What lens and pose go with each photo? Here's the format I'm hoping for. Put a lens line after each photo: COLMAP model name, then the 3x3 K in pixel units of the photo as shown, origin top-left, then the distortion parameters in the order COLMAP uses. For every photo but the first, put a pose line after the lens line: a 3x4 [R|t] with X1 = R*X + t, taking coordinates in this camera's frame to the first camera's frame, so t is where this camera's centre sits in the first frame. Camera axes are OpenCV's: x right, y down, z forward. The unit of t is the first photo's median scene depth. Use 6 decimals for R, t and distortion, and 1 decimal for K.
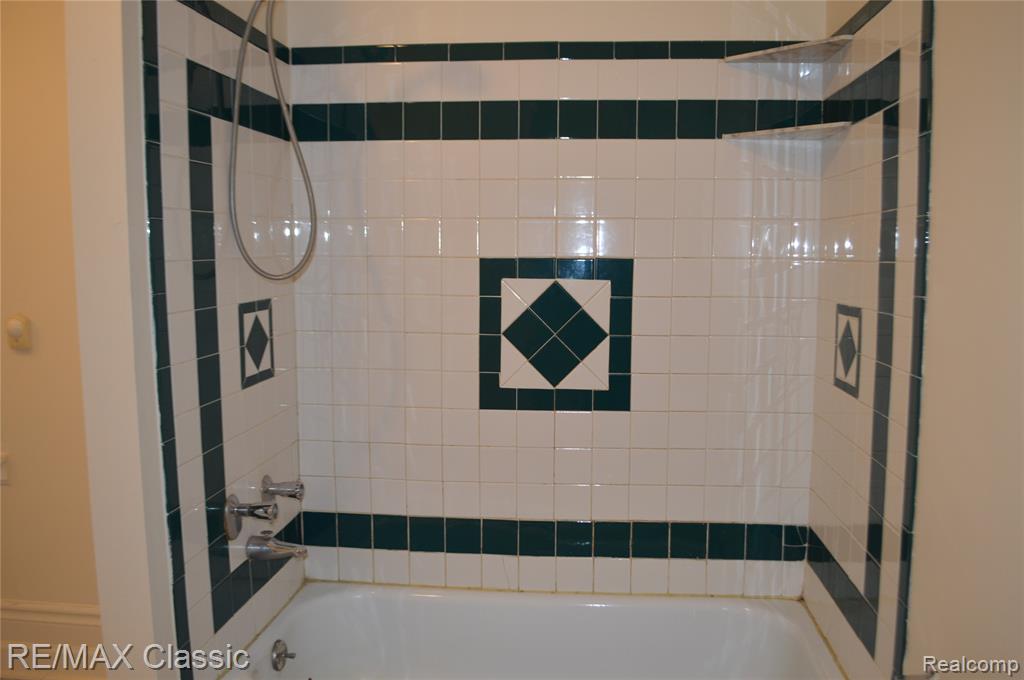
lens RADIAL K [[827.9, 0, 512.0], [0, 827.9, 340.0], [0, 0, 1]] dist [-0.089114, 0.009631]
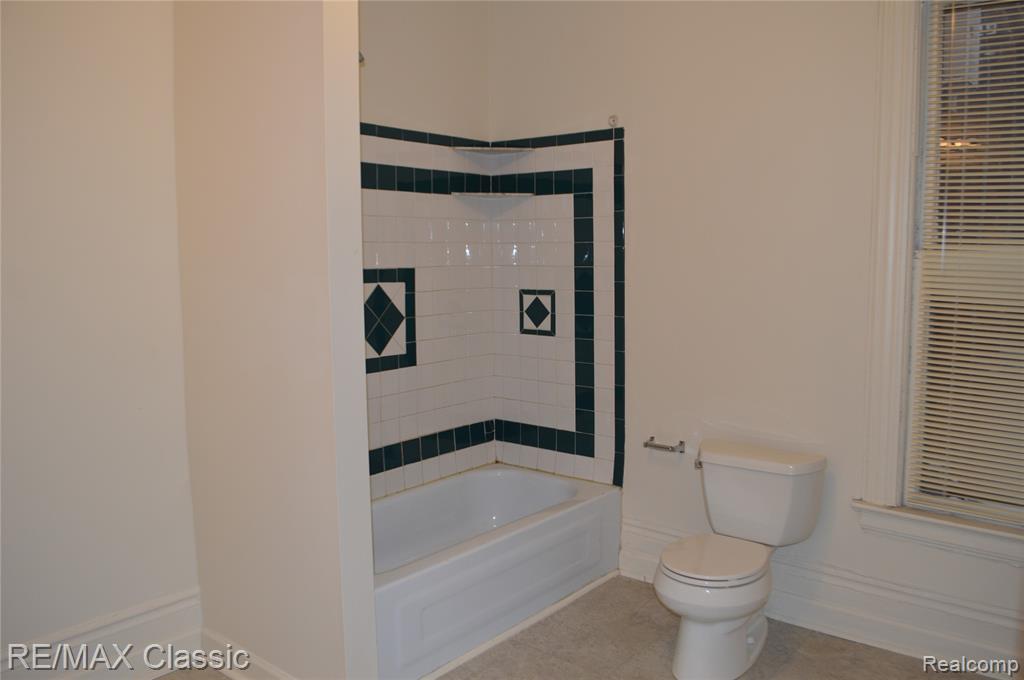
lens RADIAL K [[827.9, 0, 512.0], [0, 827.9, 340.0], [0, 0, 1]] dist [-0.089114, 0.009631]
pose [[0.541887, -0.091203, 0.835488, -1.404943], [0.088992, 0.994733, 0.050867, -0.033231], [-0.835727, 0.046788, 0.547149, -0.007935]]
